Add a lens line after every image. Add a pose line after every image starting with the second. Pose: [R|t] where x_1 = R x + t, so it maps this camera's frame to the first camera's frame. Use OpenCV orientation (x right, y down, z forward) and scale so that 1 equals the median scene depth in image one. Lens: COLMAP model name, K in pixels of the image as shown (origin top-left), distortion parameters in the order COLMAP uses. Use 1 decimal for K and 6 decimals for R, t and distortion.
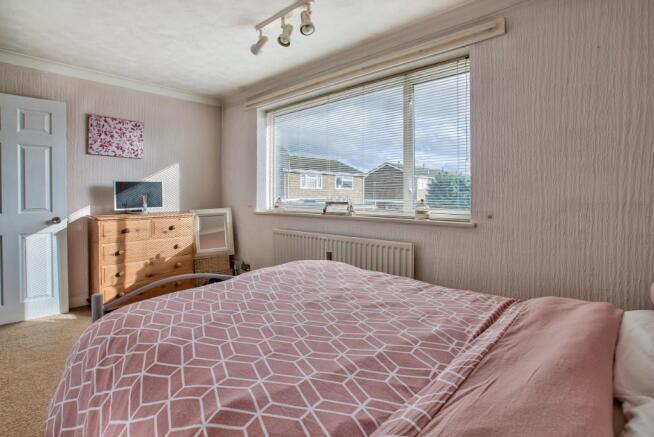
lens RADIAL K [[341.8, 0, 325.9], [0, 341.8, 203.2], [0, 0, 1]] dist [-0.000709, -0.000067]
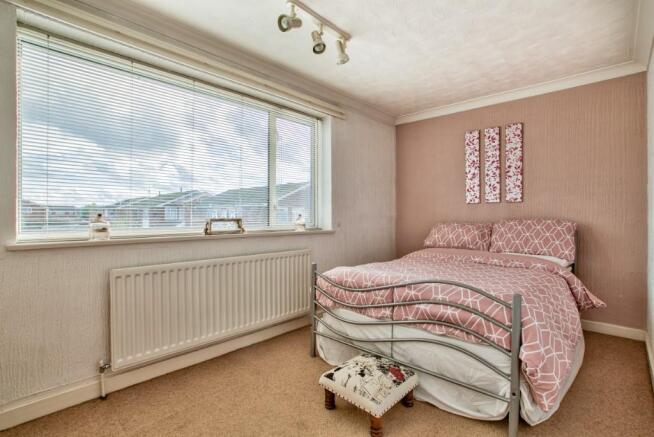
lens RADIAL K [[324.0, 0, 327.0], [0, 324.0, 218.5], [0, 0, 1]] dist [-0.001524, -0.000063]
pose [[-0.011921, -0.024872, 0.999620, -0.781333], [0.012868, 0.999604, 0.025025, -0.020823], [-0.999846, 0.013162, -0.011596, 0.760586]]
